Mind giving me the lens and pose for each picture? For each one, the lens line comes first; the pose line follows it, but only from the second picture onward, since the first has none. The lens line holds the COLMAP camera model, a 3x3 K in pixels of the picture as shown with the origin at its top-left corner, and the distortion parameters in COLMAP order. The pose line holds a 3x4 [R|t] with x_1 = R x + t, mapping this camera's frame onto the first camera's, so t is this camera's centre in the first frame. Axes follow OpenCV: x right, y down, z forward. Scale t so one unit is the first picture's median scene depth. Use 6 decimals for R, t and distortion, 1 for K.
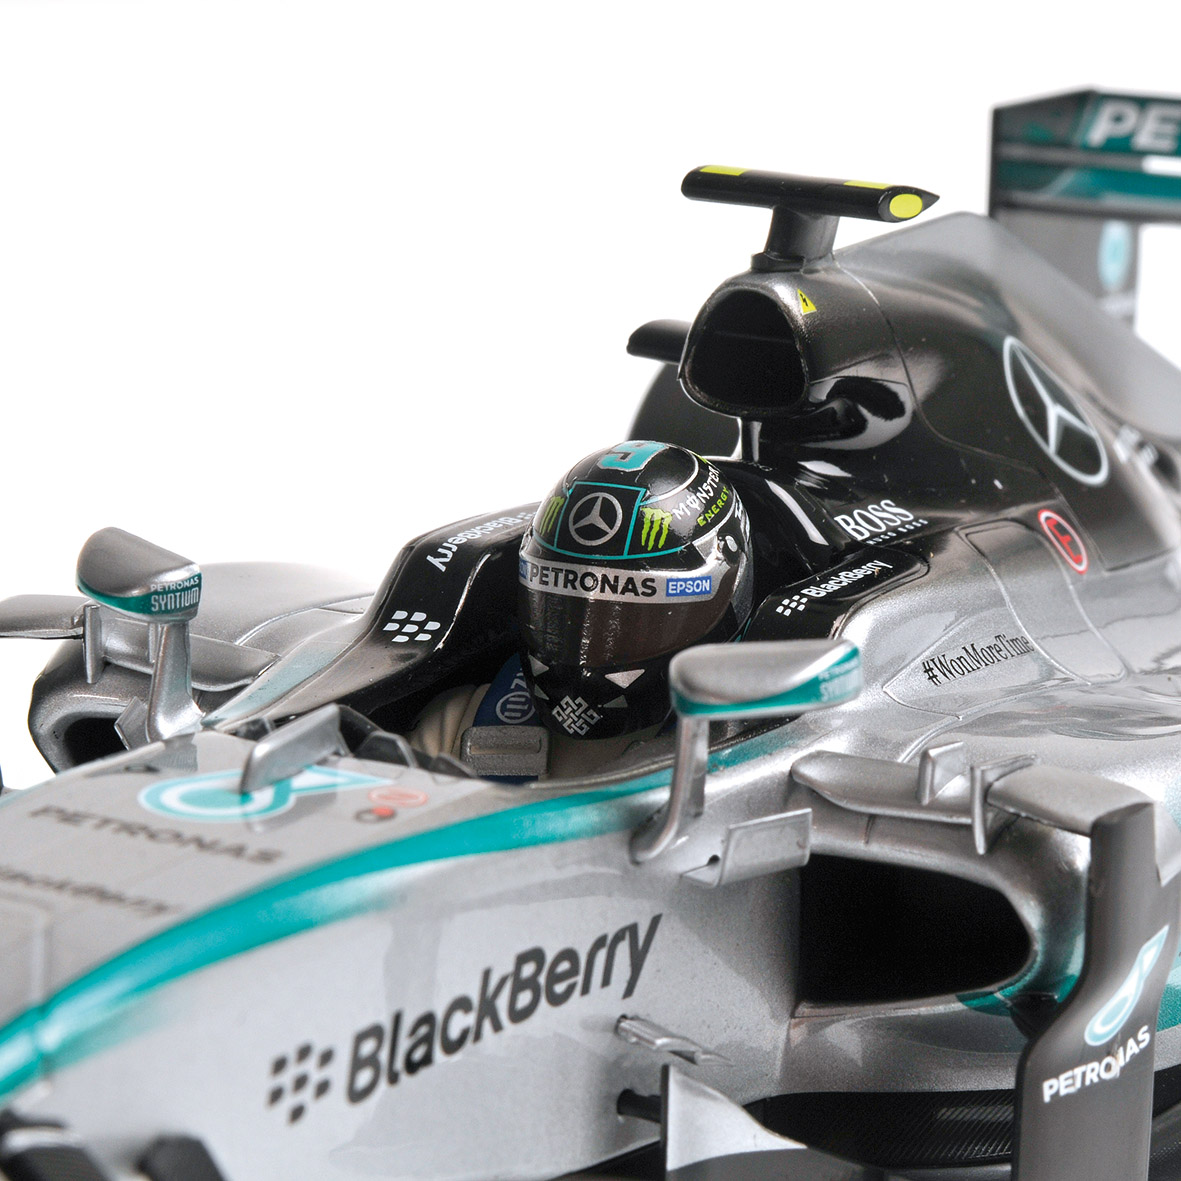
lens RADIAL K [[3989.1, 0, 588.3], [0, 3989.1, 588.3], [0, 0, 1]] dist [-0.168033, 0.000000]
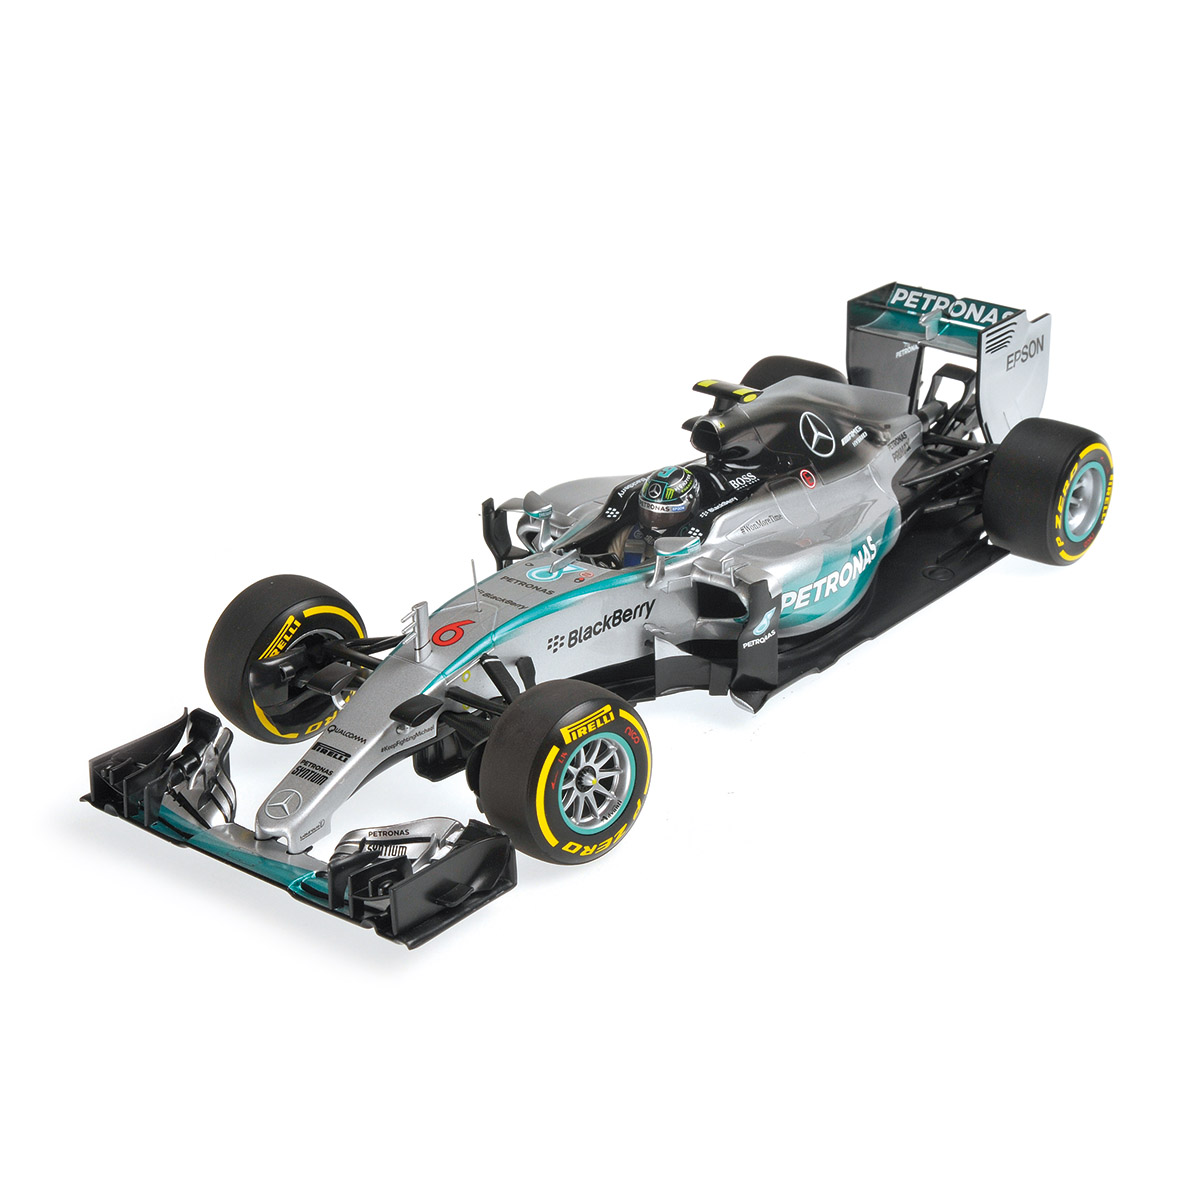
lens RADIAL K [[3989.1, 0, 591.3], [0, 3989.1, 591.7], [0, 0, 1]] dist [-0.168033, 0.000000]
pose [[0.977856, 0.037083, -0.205969, 0.805305], [0.003329, 0.981295, 0.192481, -0.722703], [0.209254, -0.188905, 0.959441, -2.985448]]
